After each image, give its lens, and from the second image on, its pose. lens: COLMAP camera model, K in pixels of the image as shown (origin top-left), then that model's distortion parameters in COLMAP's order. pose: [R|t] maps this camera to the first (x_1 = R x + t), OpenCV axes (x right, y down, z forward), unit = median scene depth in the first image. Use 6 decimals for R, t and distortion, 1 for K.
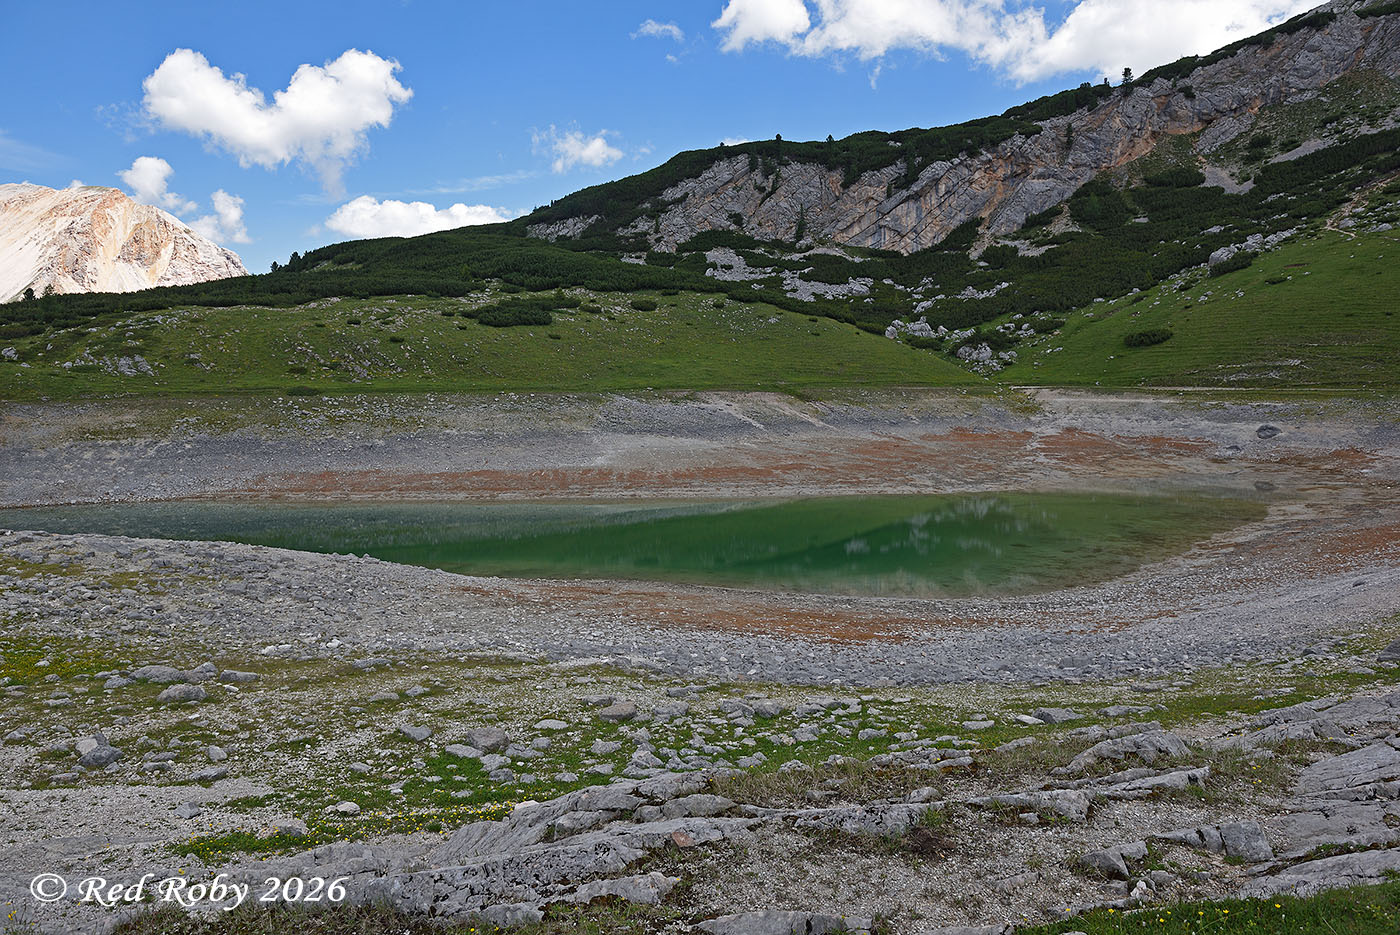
lens RADIAL K [[951.5, 0, 699.9], [0, 951.5, 467.7], [0, 0, 1]] dist [-0.053574, 0.002723]
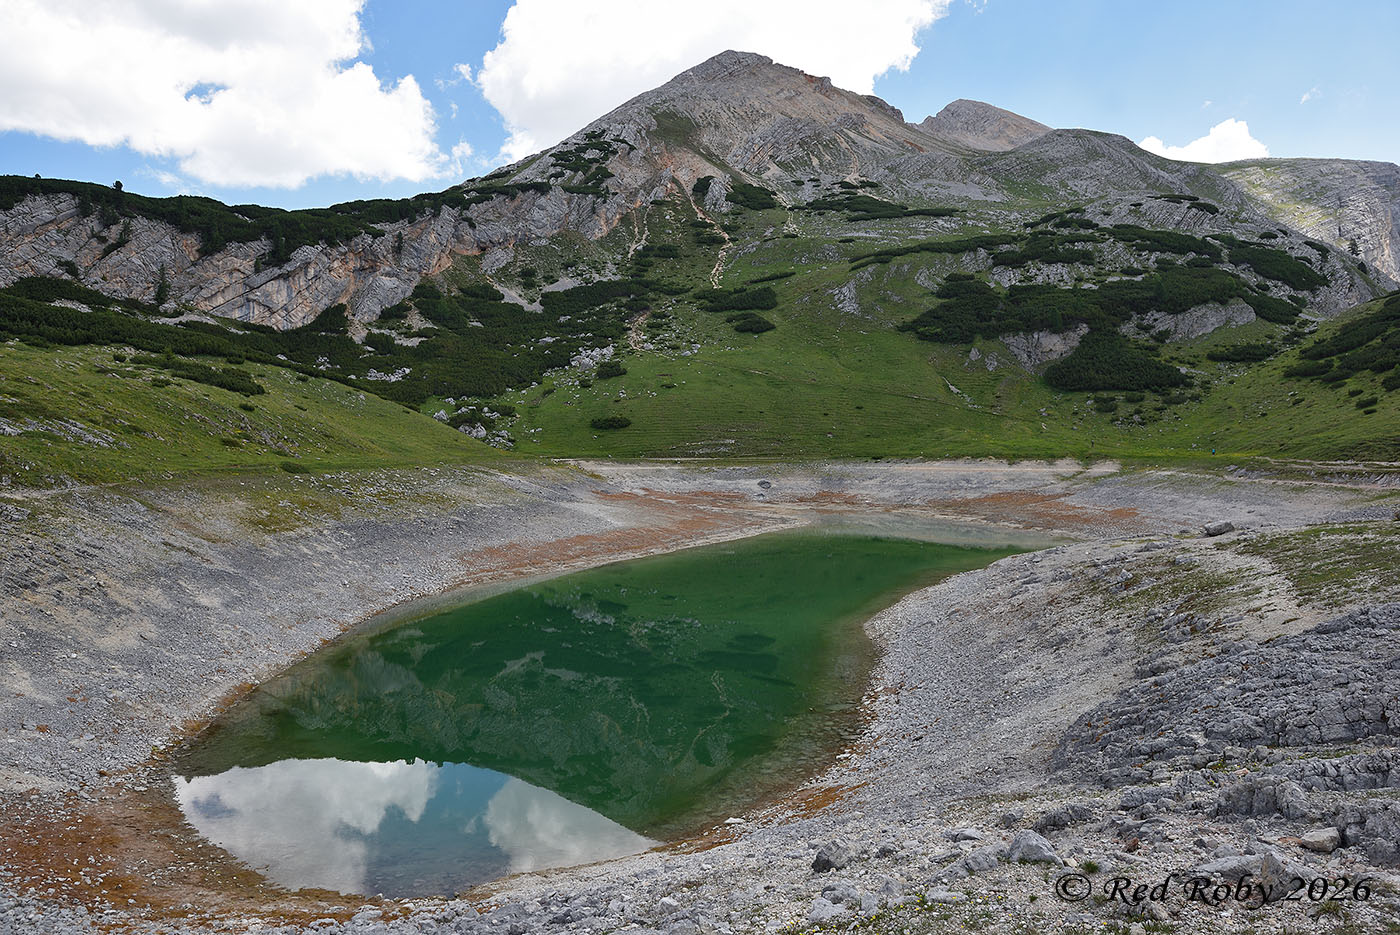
lens RADIAL K [[951.5, 0, 702.2], [0, 951.5, 464.2], [0, 0, 1]] dist [-0.053574, 0.002723]
pose [[0.534509, -0.009789, 0.845106, -0.383158], [0.080181, 0.996010, -0.039175, -0.008313], [-0.841351, 0.088701, 0.533161, 0.096324]]
